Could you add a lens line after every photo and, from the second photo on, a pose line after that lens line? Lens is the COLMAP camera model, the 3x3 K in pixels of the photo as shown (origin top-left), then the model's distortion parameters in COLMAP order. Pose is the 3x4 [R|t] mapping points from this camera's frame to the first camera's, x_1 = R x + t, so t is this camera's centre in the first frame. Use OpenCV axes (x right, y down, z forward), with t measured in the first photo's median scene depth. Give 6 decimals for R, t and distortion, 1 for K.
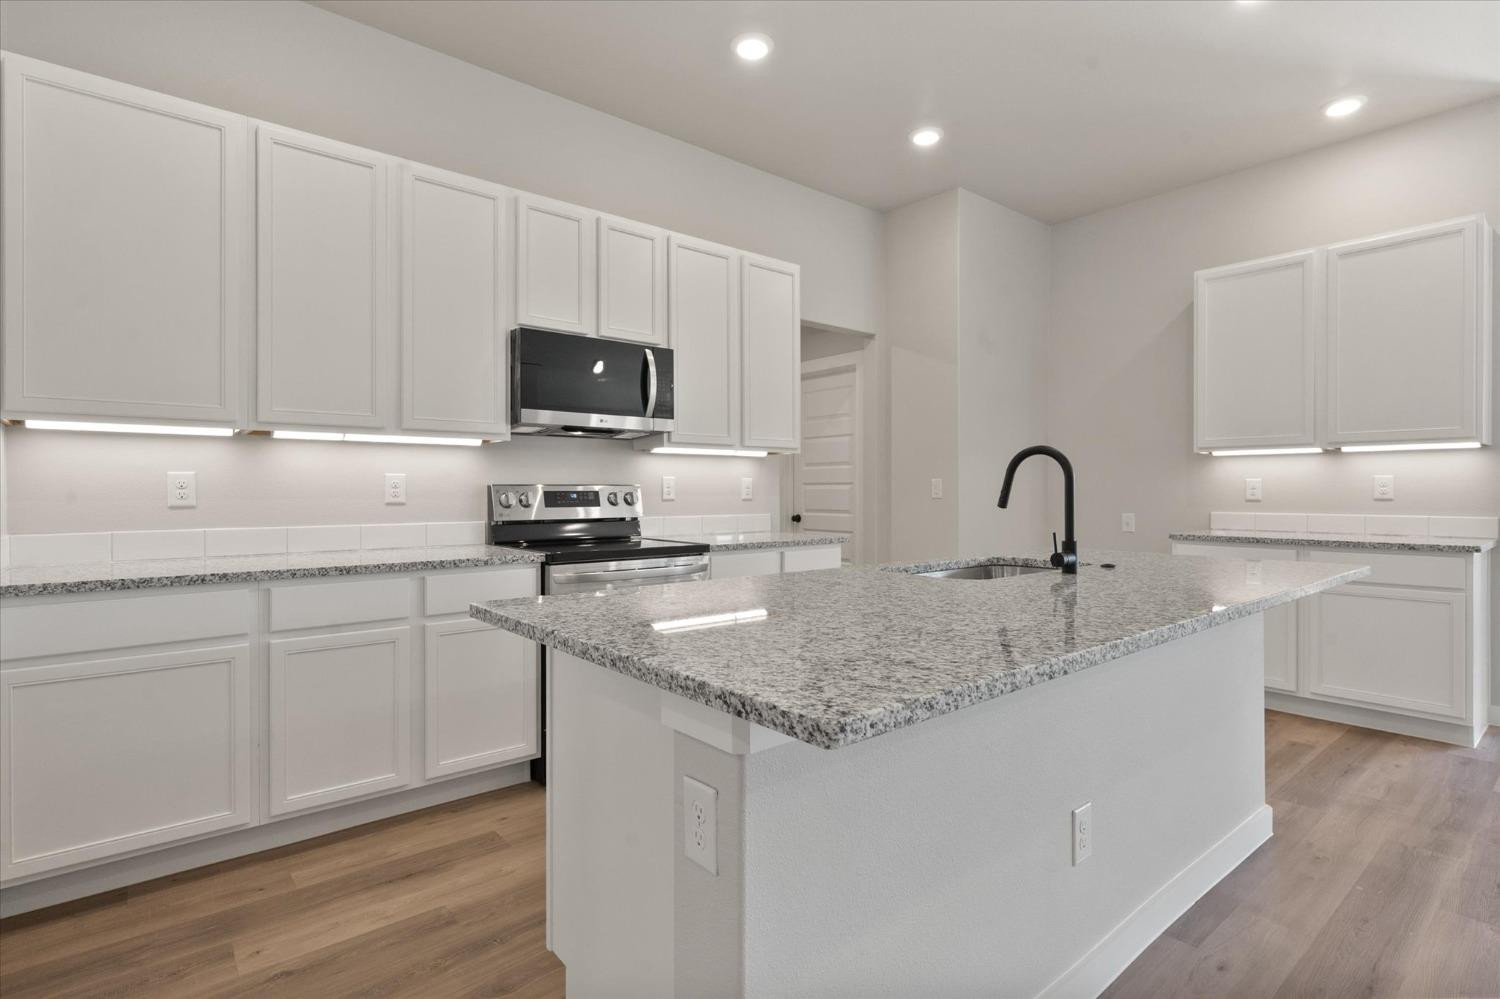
lens RADIAL K [[736.5, 0, 748.7], [0, 736.5, 496.5], [0, 0, 1]] dist [0.000692, 0.002102]
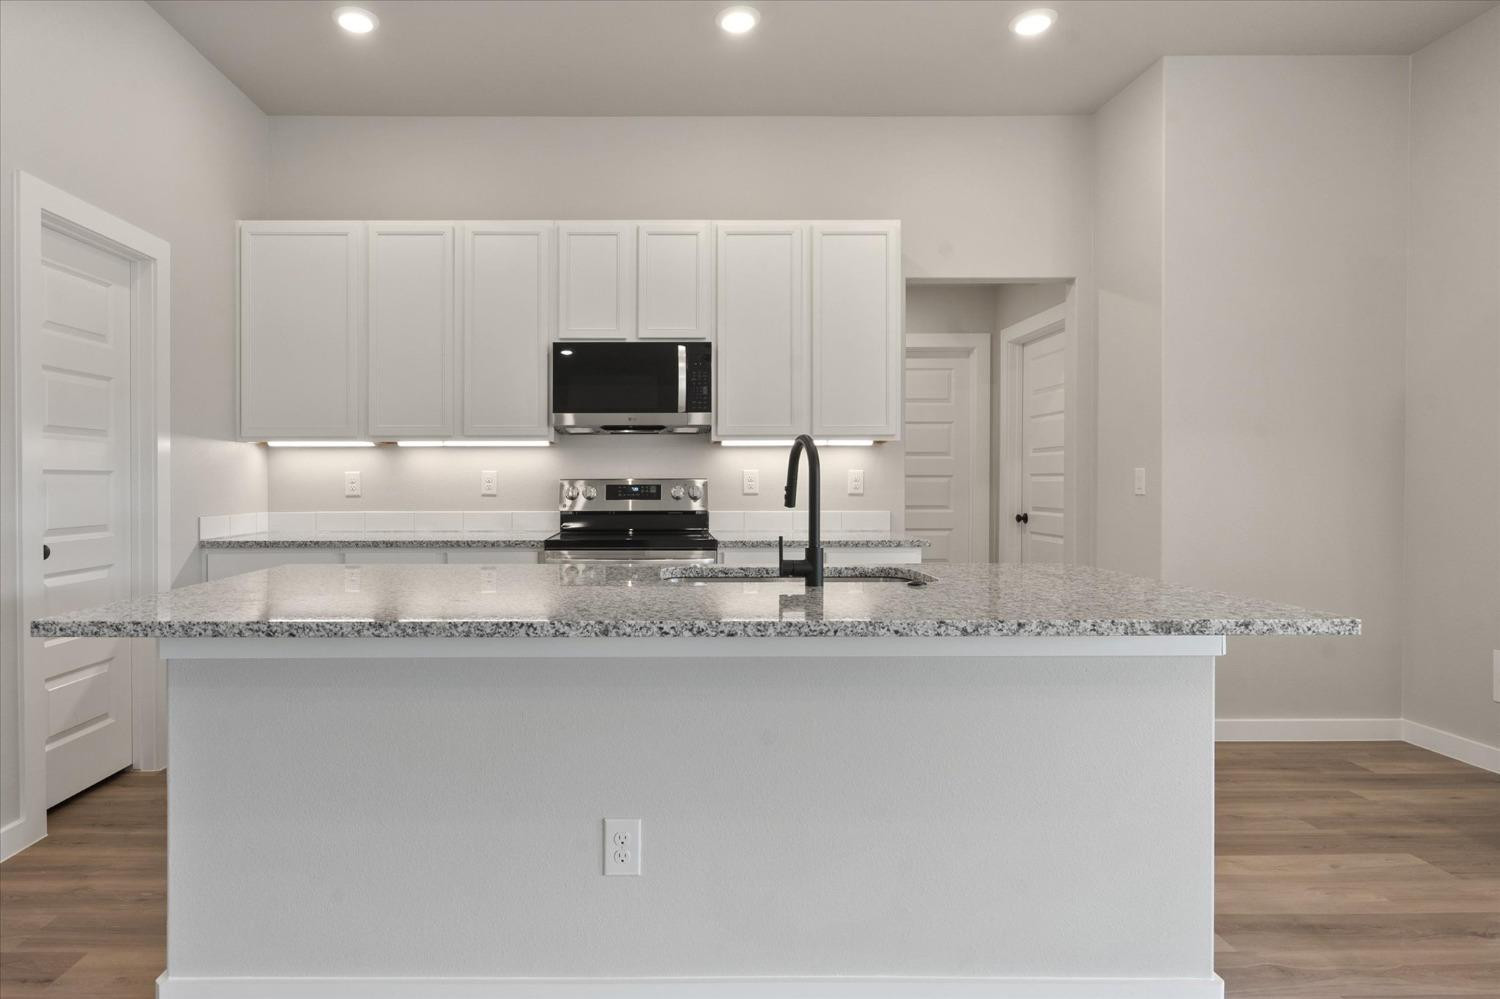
lens RADIAL K [[858.8, 0, 712.4], [0, 858.8, 493.5], [0, 0, 1]] dist [-0.007316, -0.005254]
pose [[0.768435, 0.007441, -0.639885, 0.688140], [-0.003514, 0.999966, 0.007409, -0.004940], [0.639919, -0.003445, 0.768435, 0.123459]]
